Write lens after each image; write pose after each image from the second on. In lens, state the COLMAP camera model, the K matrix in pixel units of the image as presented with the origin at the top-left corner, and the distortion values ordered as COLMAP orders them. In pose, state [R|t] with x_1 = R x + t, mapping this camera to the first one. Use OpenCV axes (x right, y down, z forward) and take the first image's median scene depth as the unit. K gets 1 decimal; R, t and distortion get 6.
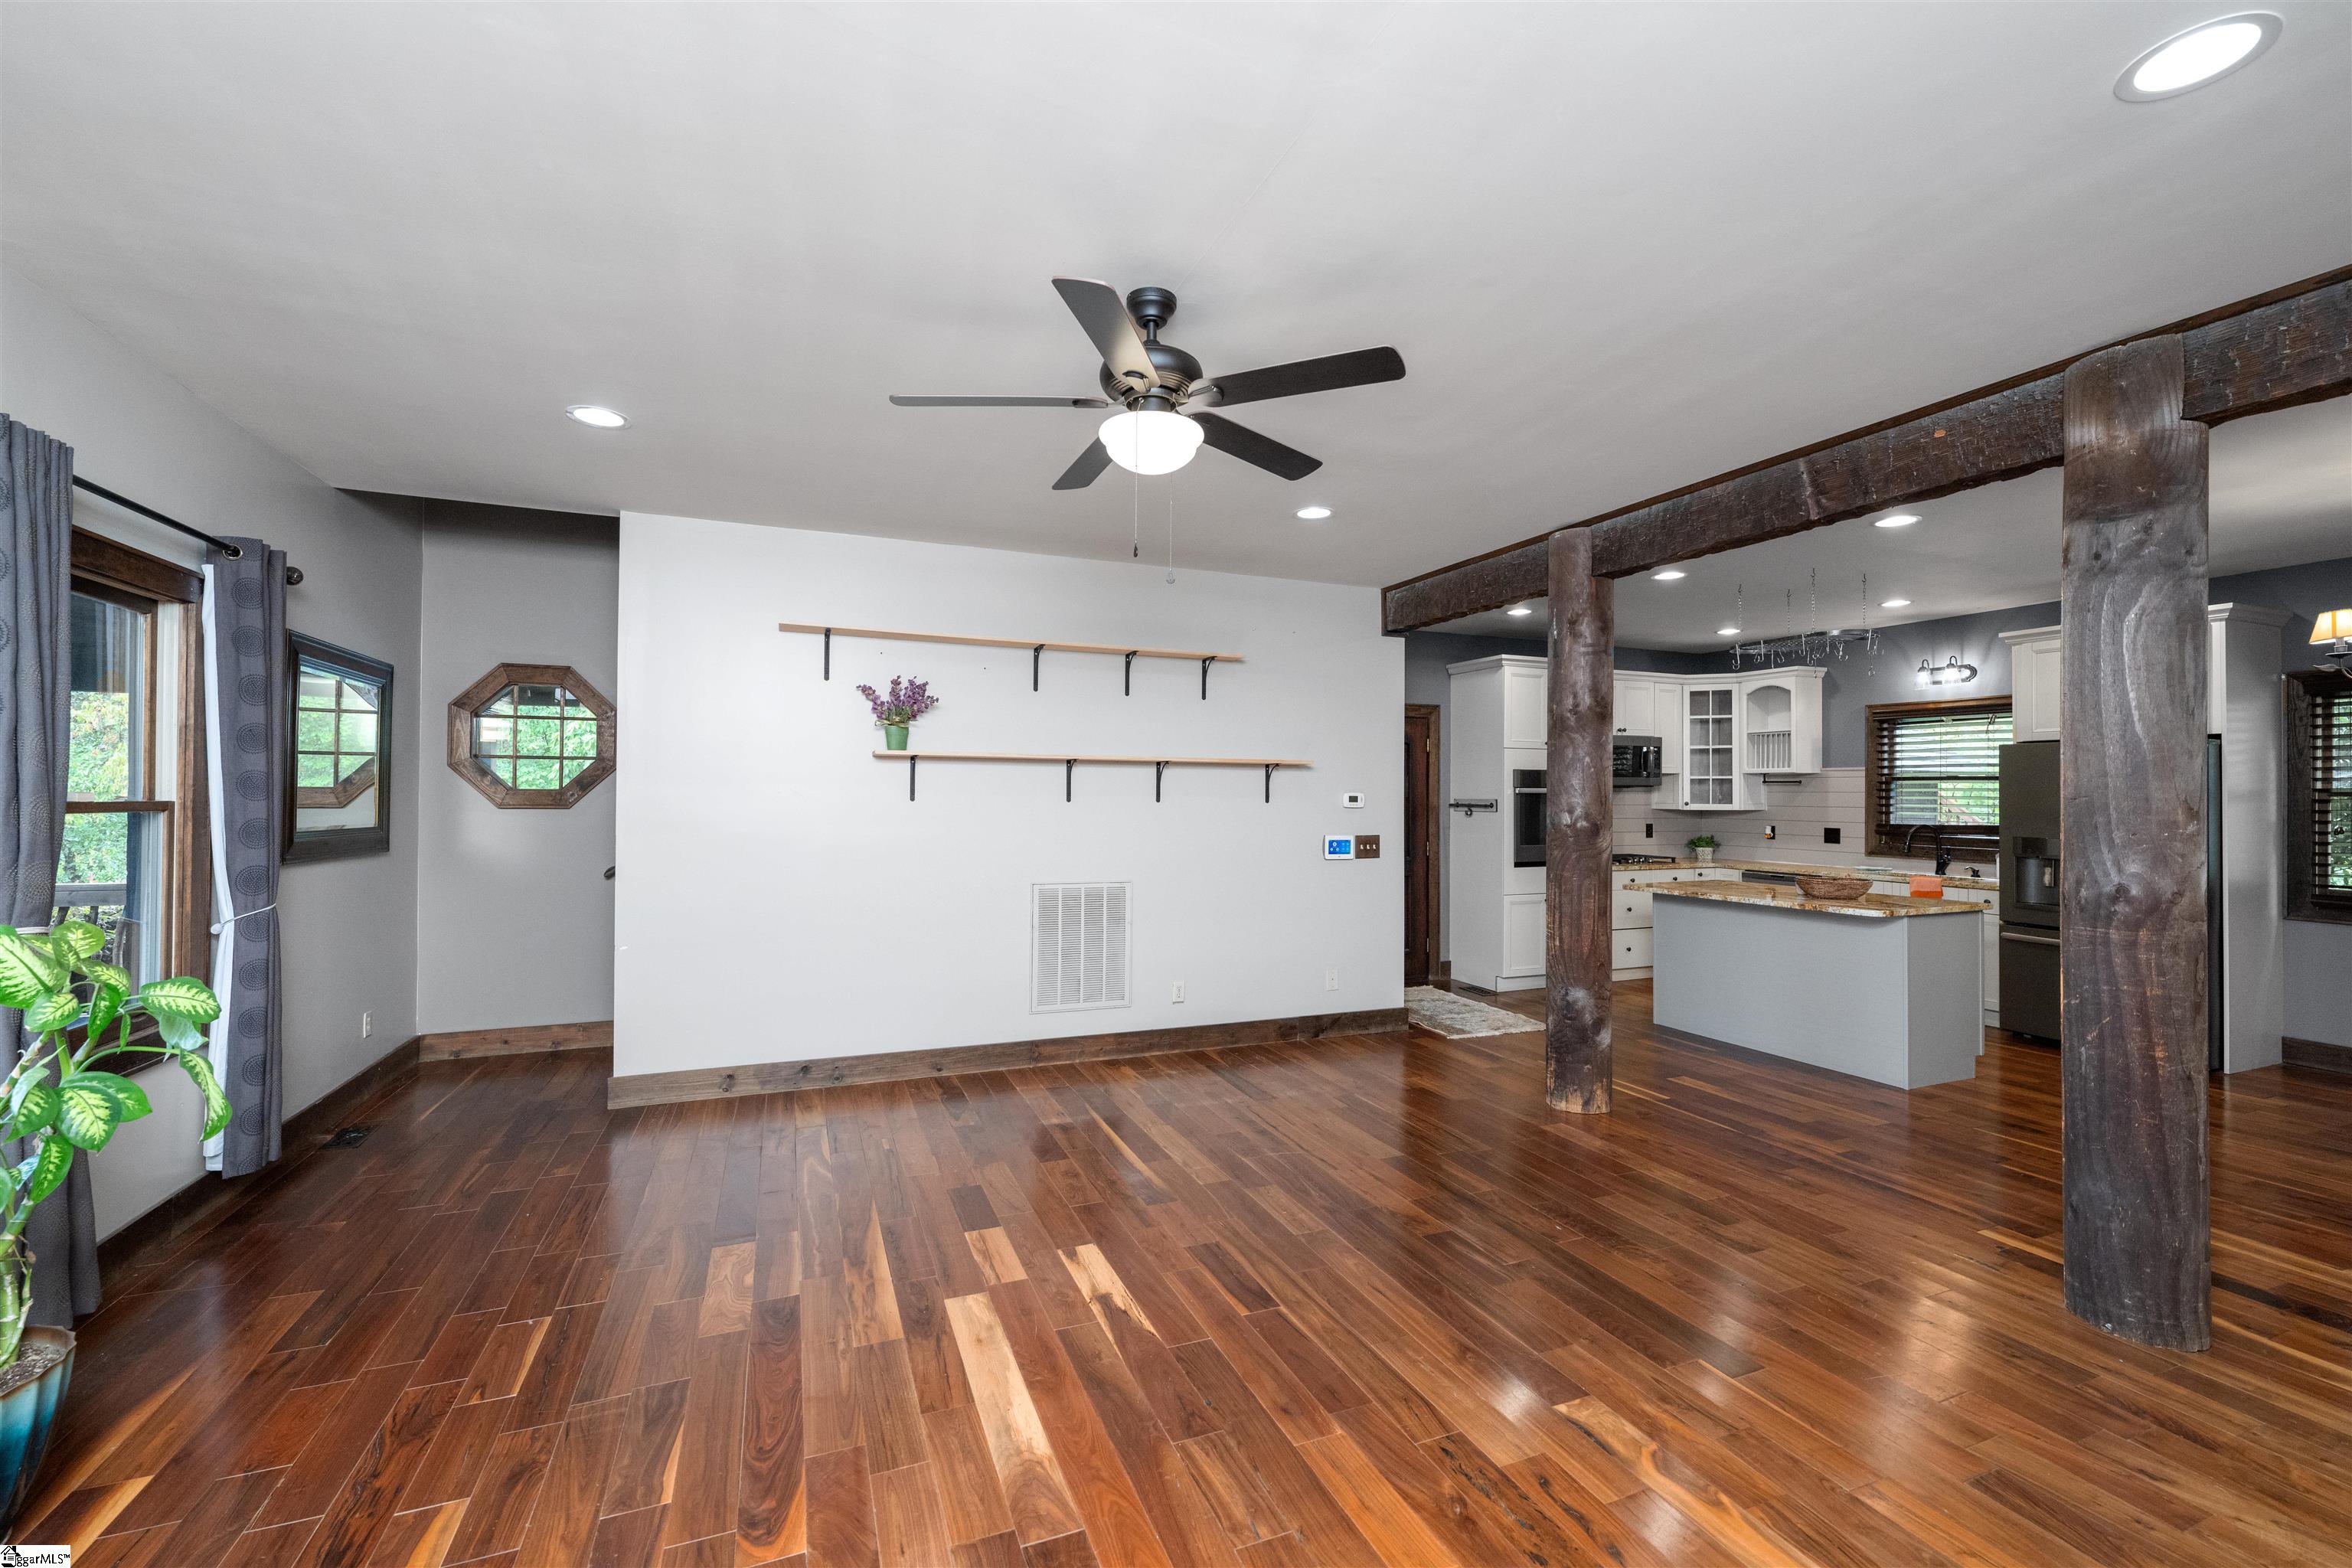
lens RADIAL K [[954.4, 0, 1176.0], [0, 954.4, 784.0], [0, 0, 1]] dist [-0.000603, 0.000036]
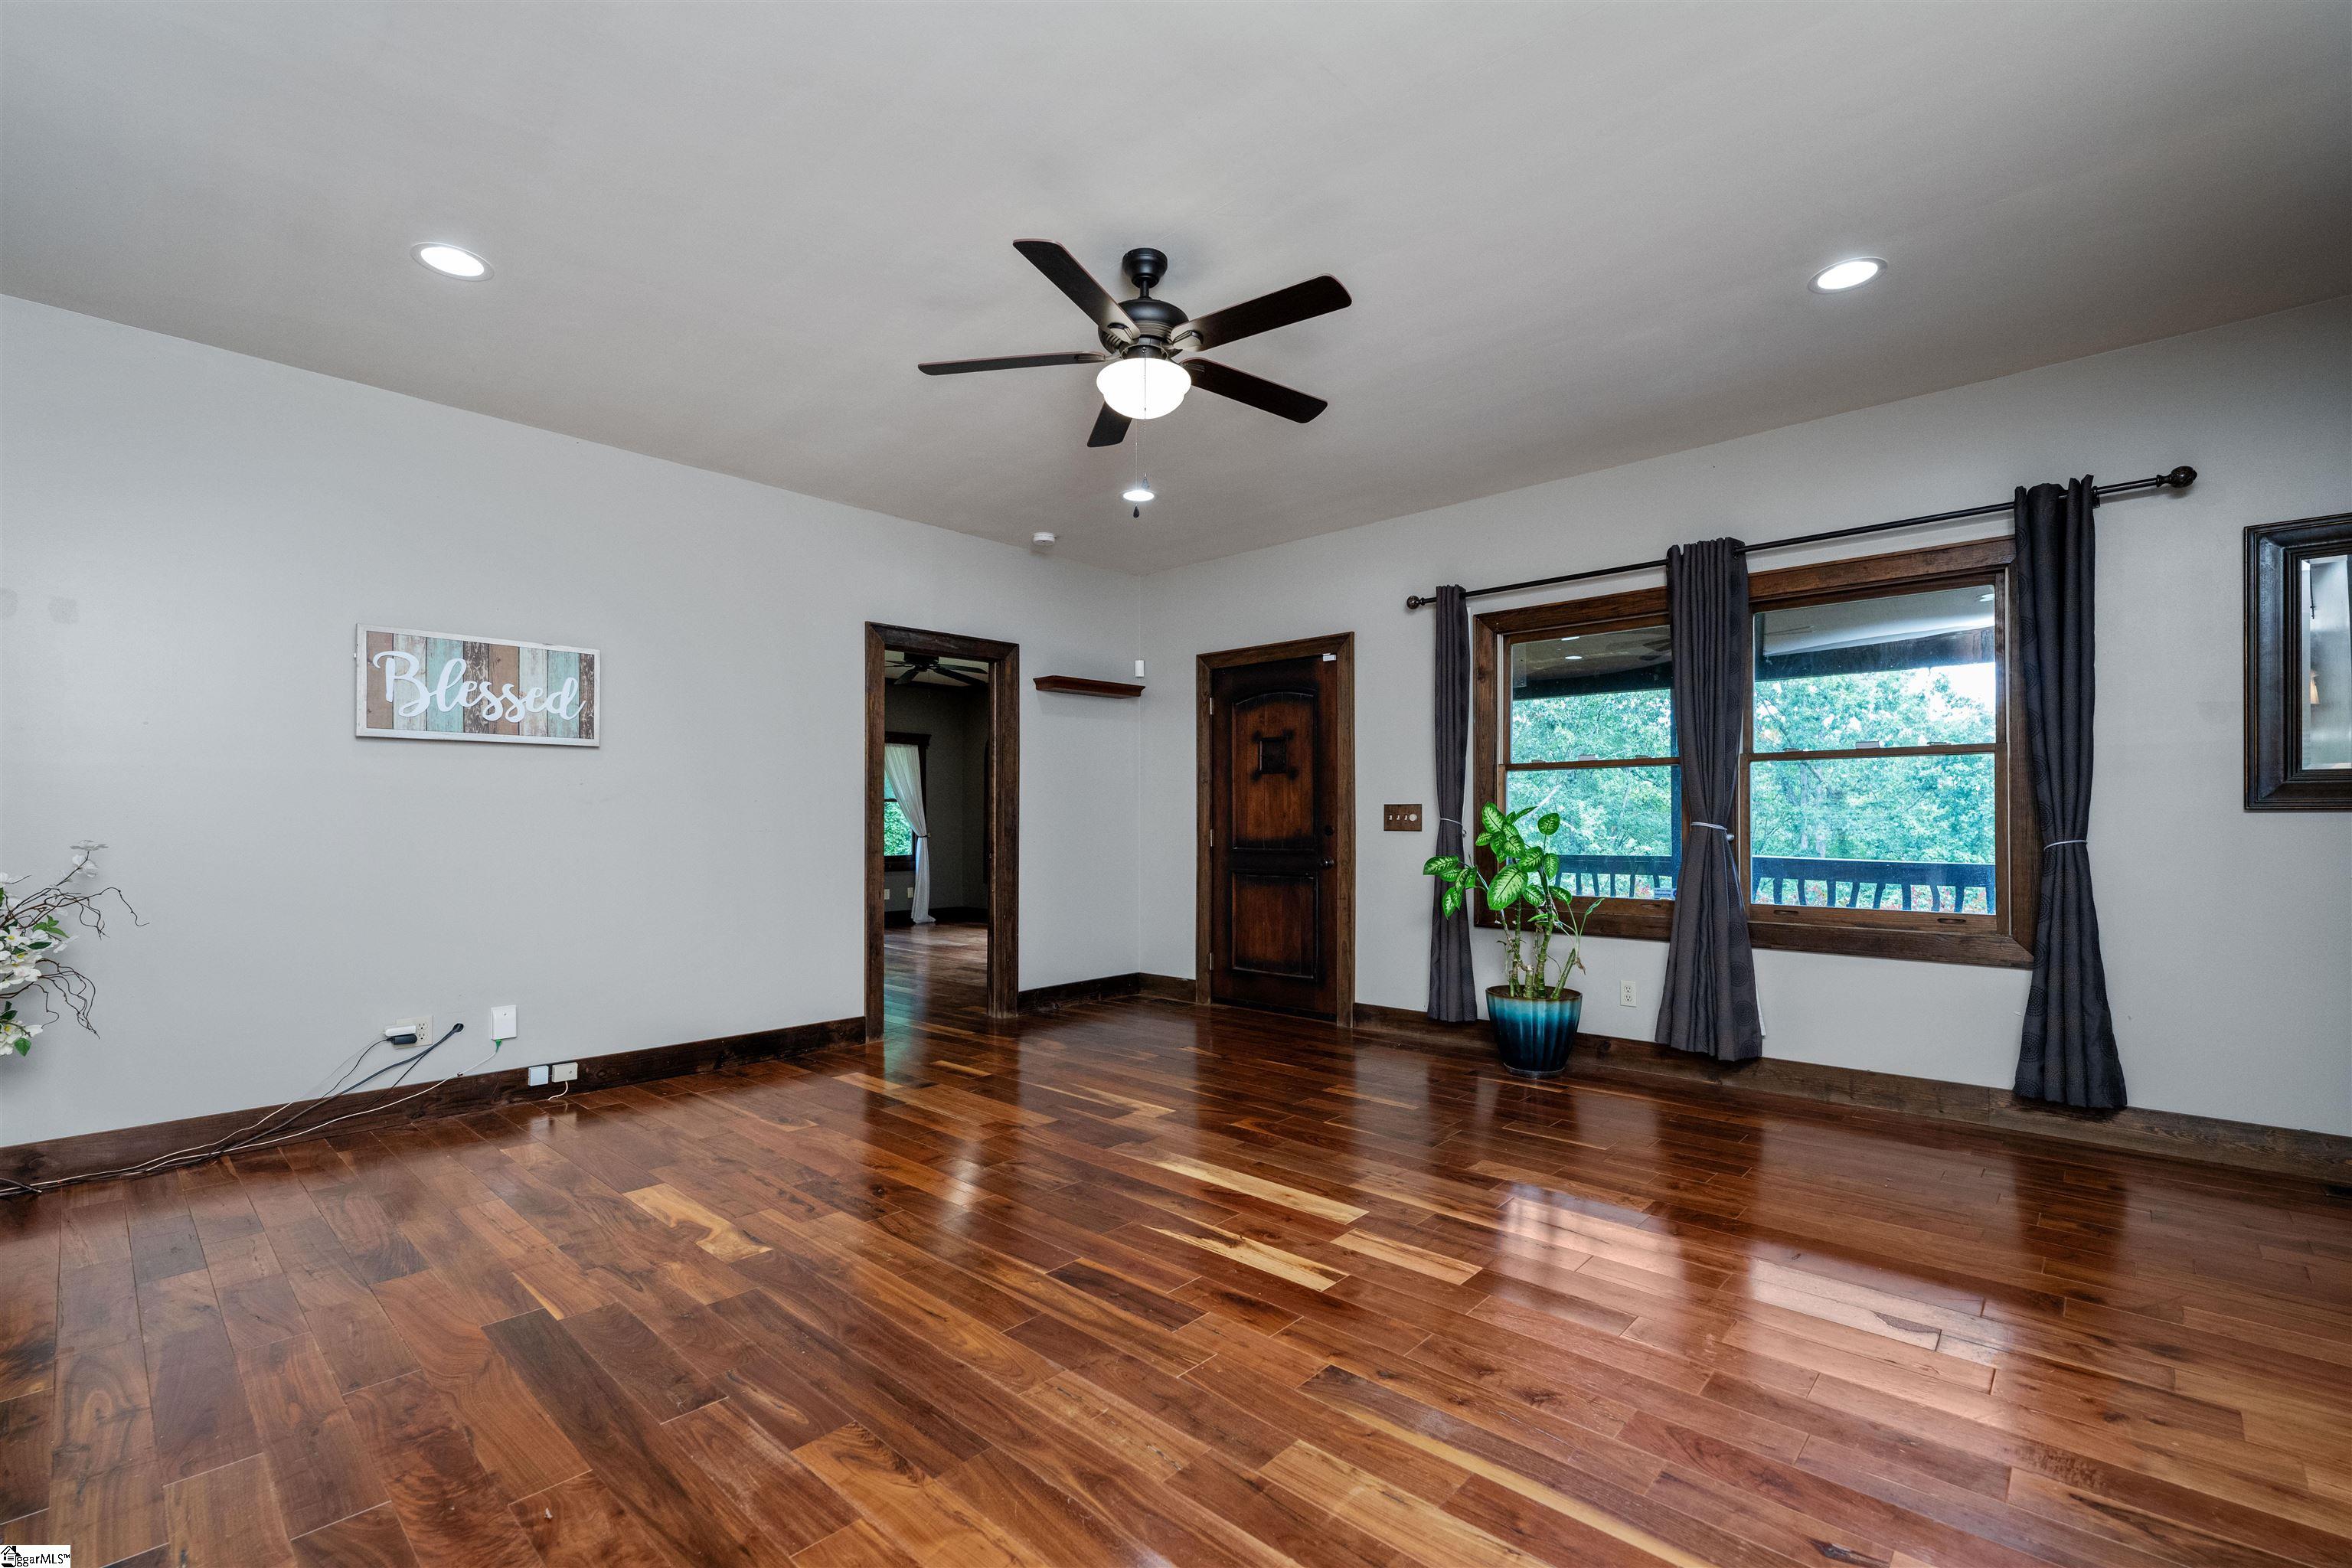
lens RADIAL K [[1020.2, 0, 1172.2], [0, 1020.2, 820.7], [0, 0, 1]] dist [-0.000348, -0.000094]
pose [[-0.906090, -0.011526, -0.422928, 0.294297], [-0.002800, 0.999770, -0.021249, 0.113453], [0.423076, -0.018069, -0.905914, 1.385425]]
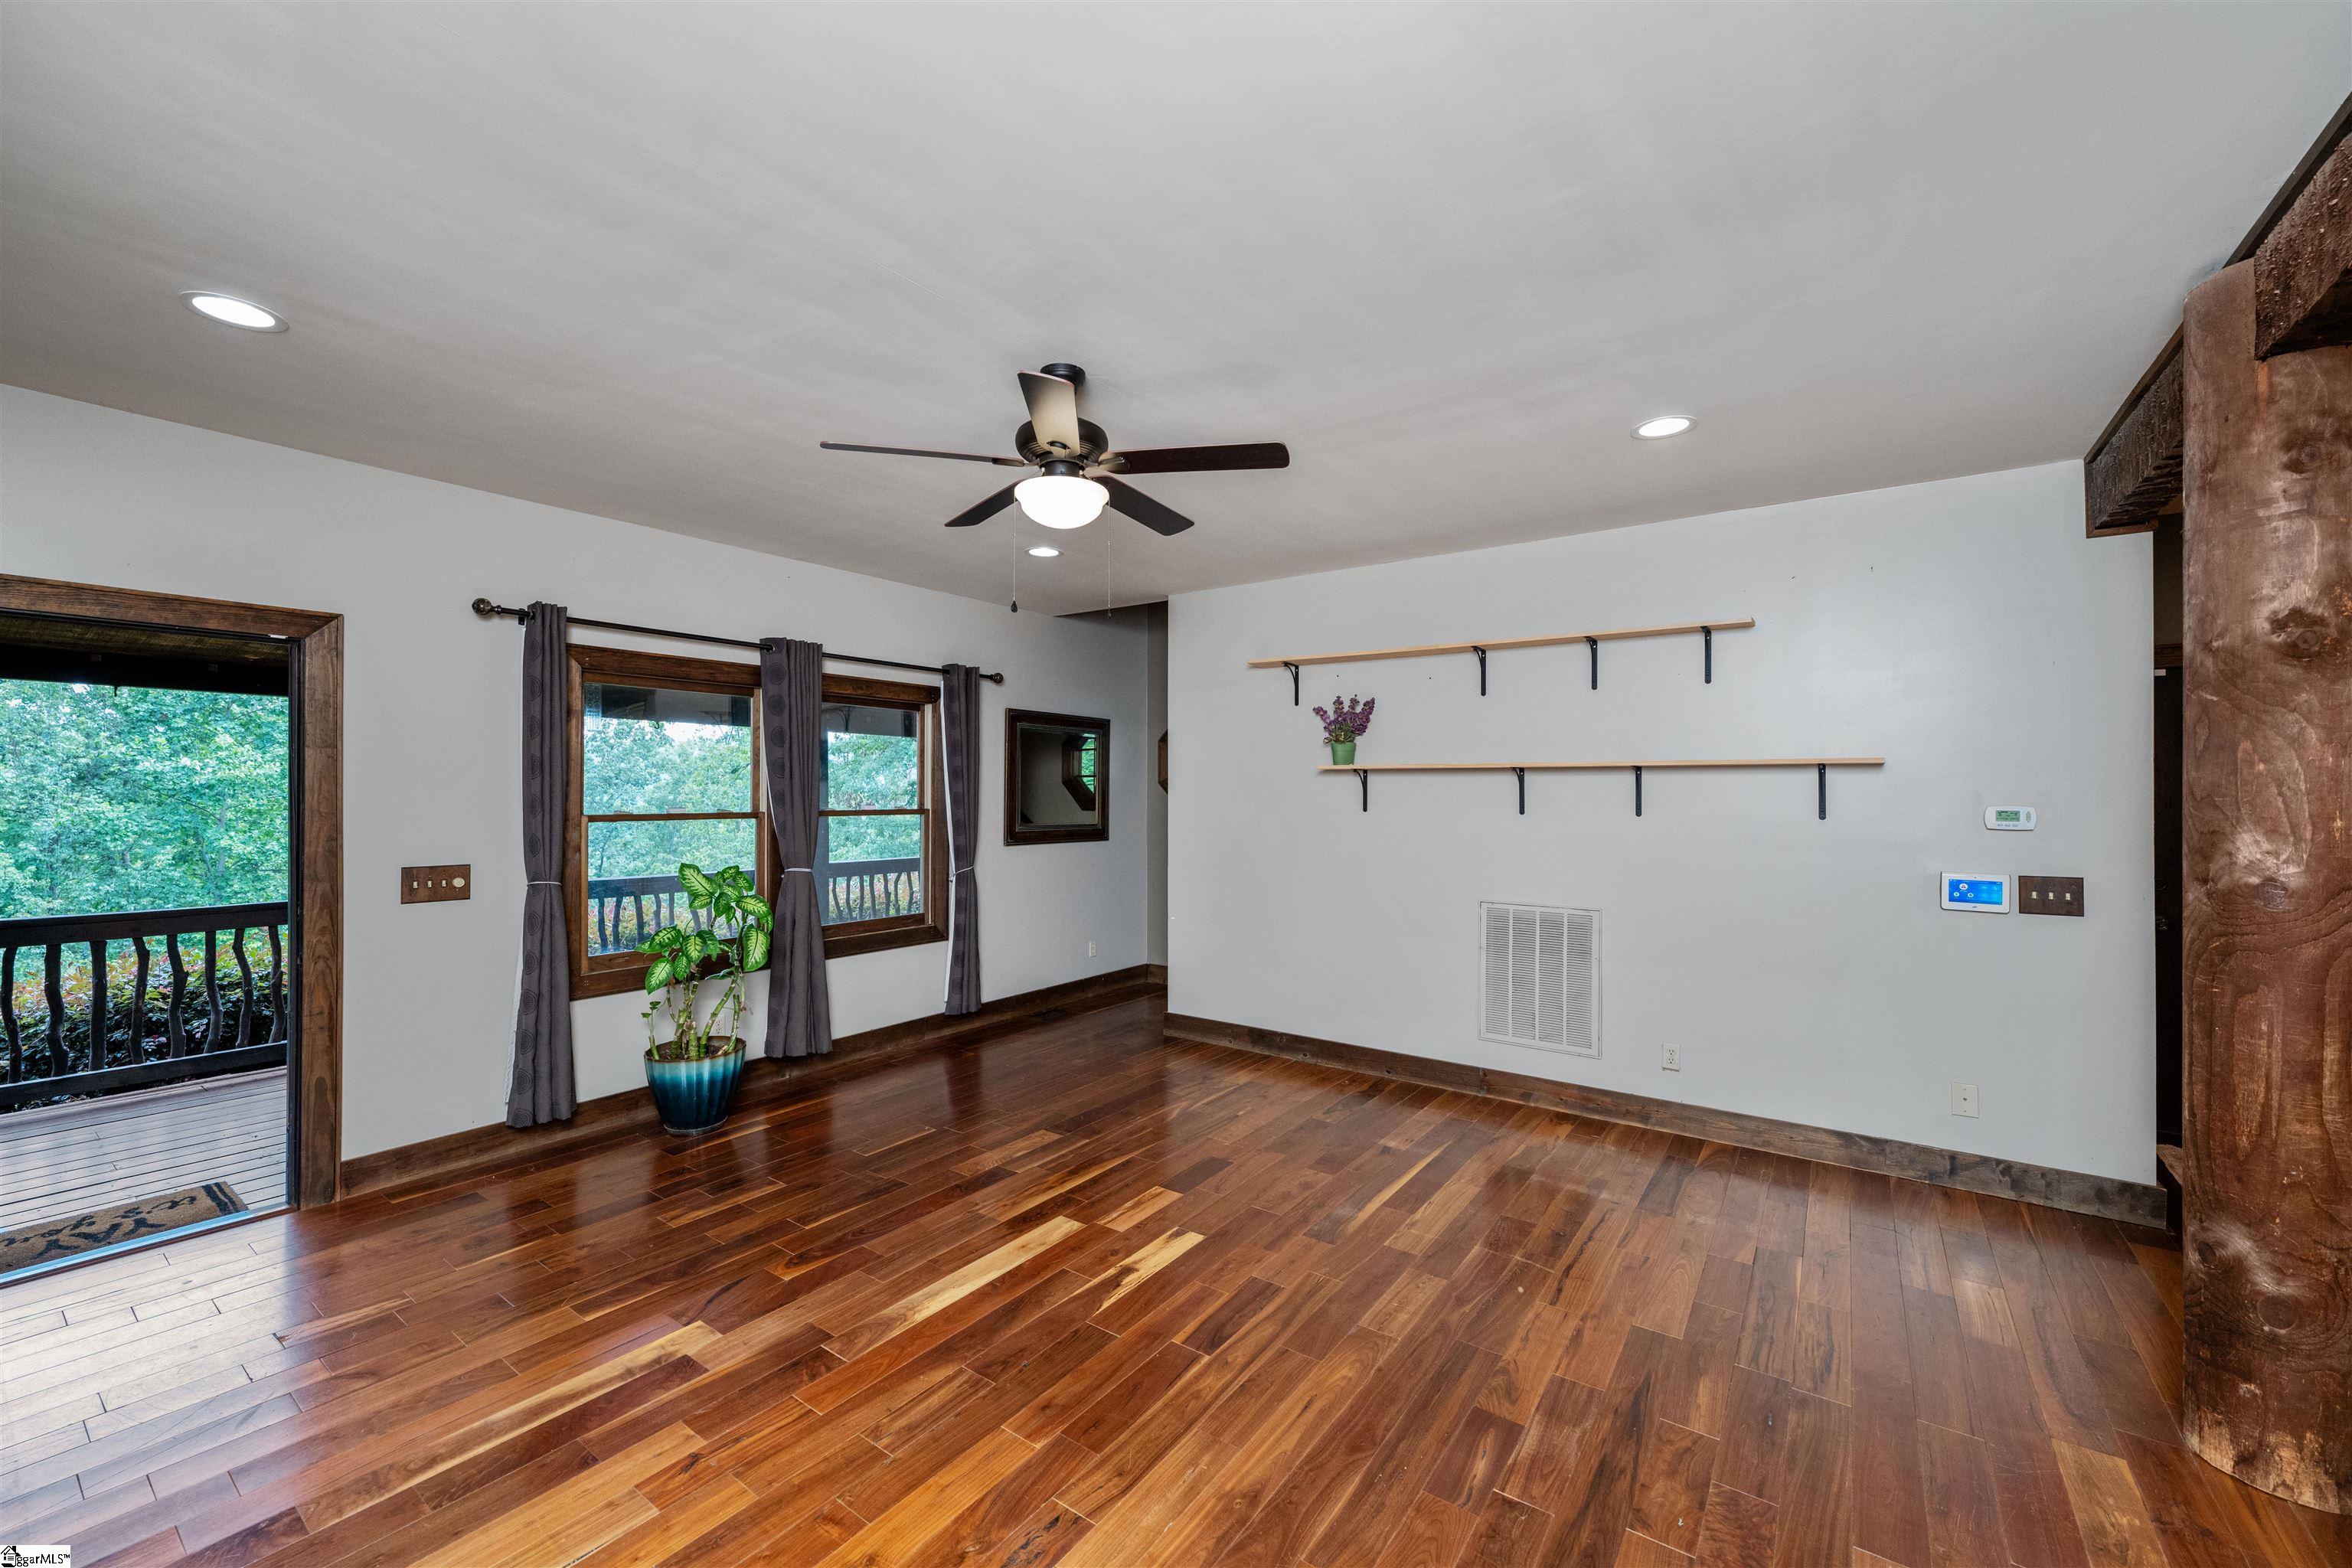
lens RADIAL K [[935.2, 0, 1172.5], [0, 935.2, 792.3], [0, 0, 1]] dist [-0.000427, 0.000076]
pose [[0.531454, -0.004004, -0.847078, 0.644110], [0.012393, 0.999919, 0.003050, -0.012542], [0.846996, -0.012119, 0.531460, 0.351421]]
